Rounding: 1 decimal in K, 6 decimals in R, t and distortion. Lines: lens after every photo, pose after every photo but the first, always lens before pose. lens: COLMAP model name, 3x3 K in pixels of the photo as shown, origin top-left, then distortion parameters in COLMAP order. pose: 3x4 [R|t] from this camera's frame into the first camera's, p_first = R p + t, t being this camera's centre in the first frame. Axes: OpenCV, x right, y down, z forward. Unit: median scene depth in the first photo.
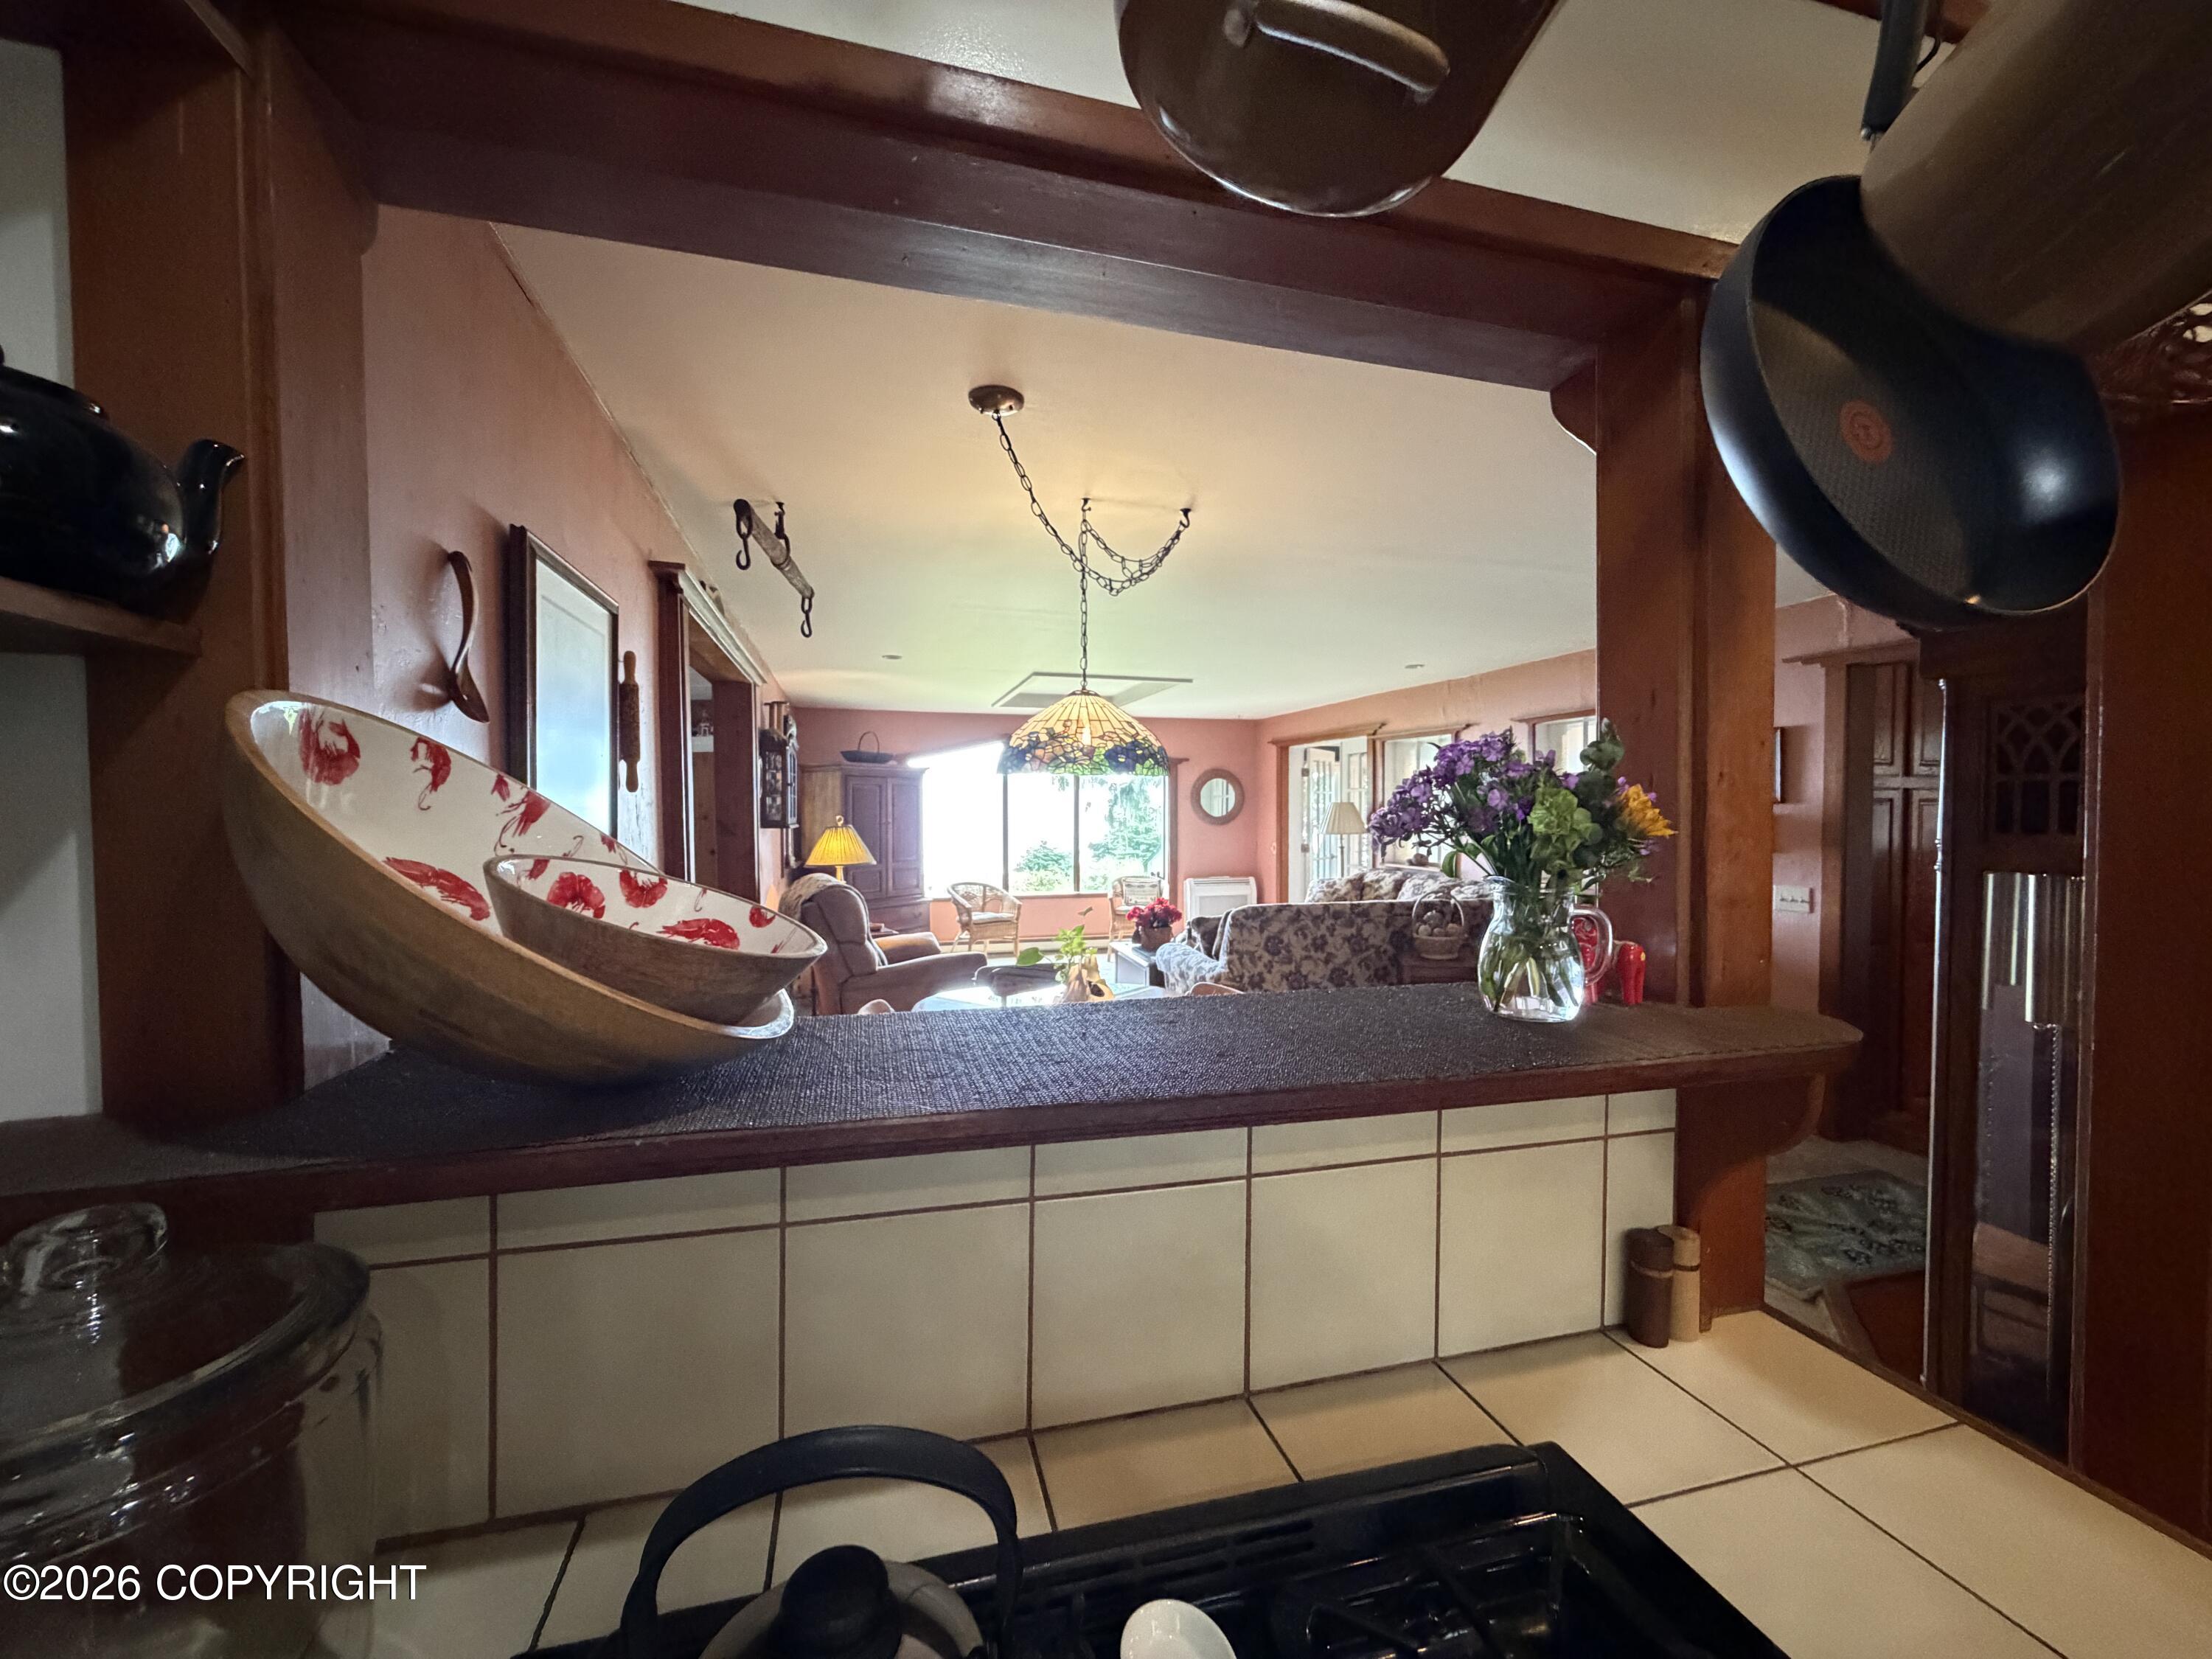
lens RADIAL K [[879.0, 0, 1095.0], [0, 879.0, 829.4], [0, 0, 1]] dist [-0.000186, 0.000340]
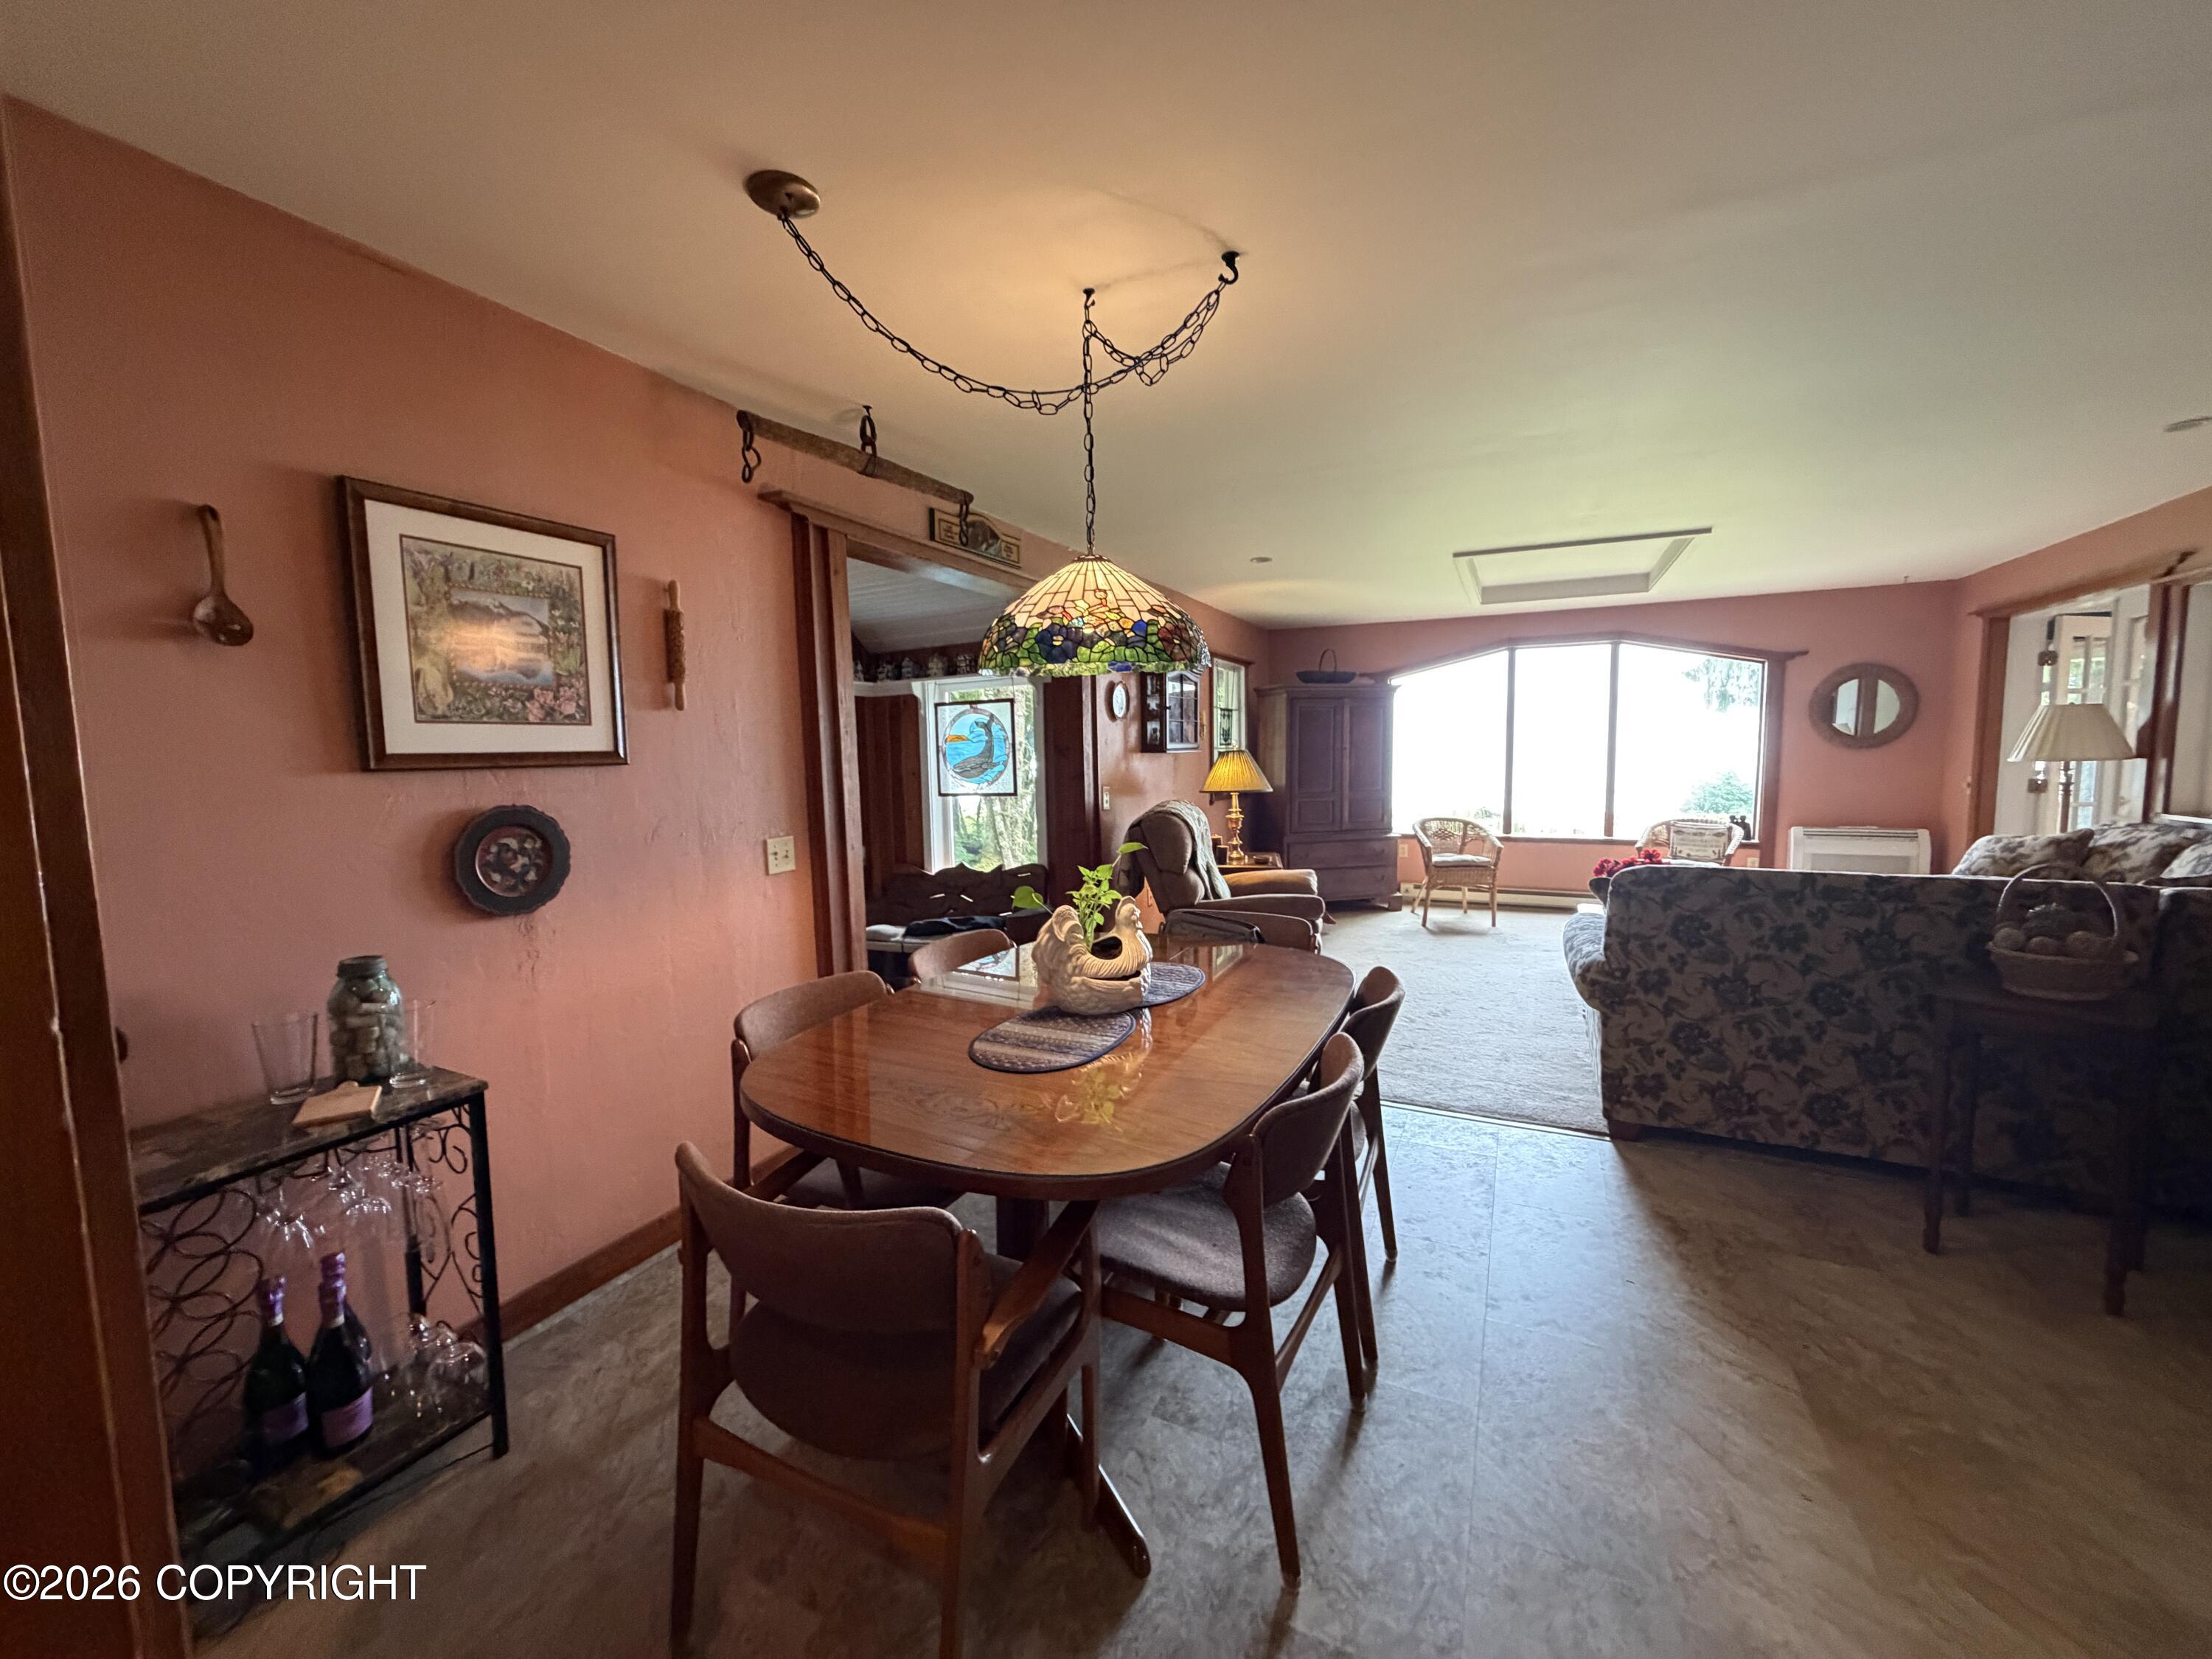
lens RADIAL K [[879.0, 0, 1117.0], [0, 879.0, 823.7], [0, 0, 1]] dist [-0.000186, 0.000340]
pose [[0.758196, 0.047238, -0.650313, 0.289801], [-0.001581, 0.997502, 0.070614, 0.010508], [0.652025, -0.052511, 0.756377, 0.247318]]
